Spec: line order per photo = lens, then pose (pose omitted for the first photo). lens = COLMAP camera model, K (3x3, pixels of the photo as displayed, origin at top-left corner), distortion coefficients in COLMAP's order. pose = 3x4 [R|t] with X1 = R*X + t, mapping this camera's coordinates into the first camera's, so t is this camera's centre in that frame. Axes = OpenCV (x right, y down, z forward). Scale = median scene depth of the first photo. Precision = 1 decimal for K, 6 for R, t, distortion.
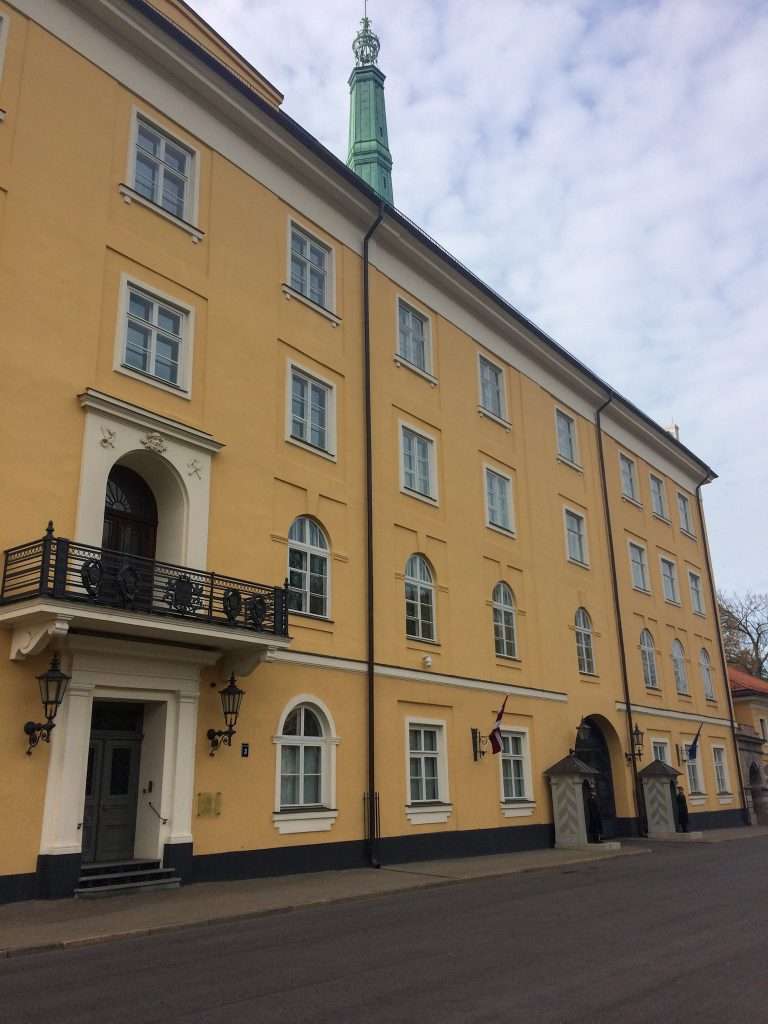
lens RADIAL K [[822.3, 0, 384.0], [0, 822.3, 512.0], [0, 0, 1]] dist [0.097009, -0.000240]
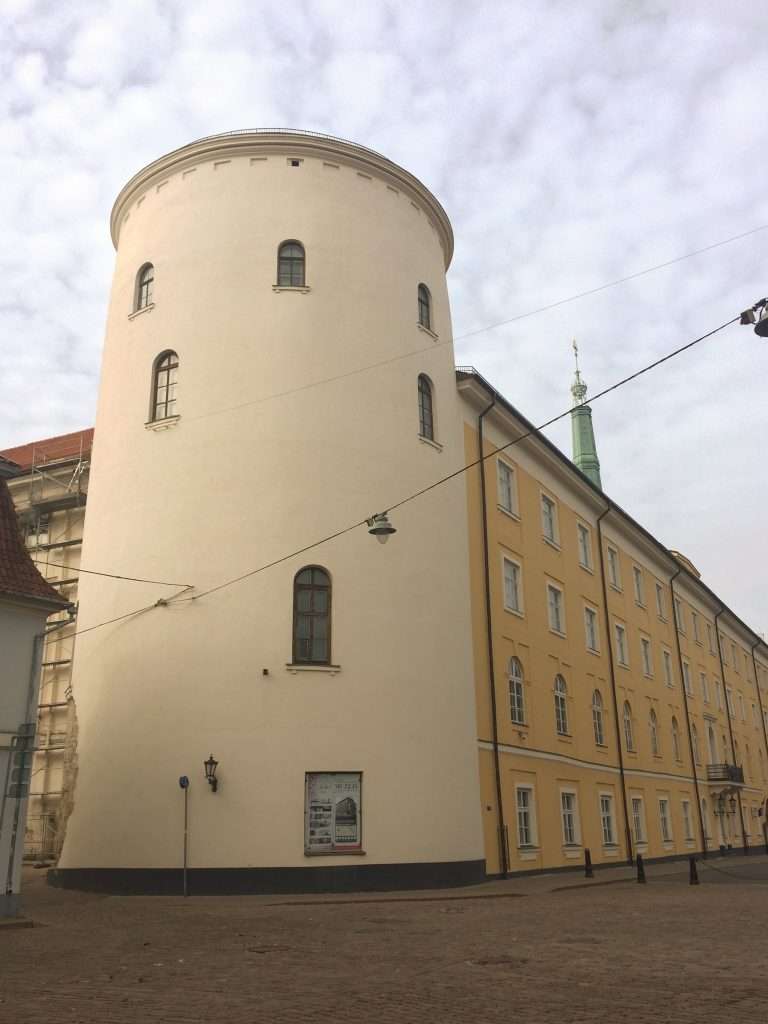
lens RADIAL K [[877.8, 0, 384.0], [0, 877.8, 512.0], [0, 0, 1]] dist [0.164075, -0.368639]
pose [[0.992572, 0.049305, 0.111219, -0.359143], [-0.046018, 0.998430, -0.031929, -0.136929], [-0.112618, 0.026574, 0.993283, -0.433878]]
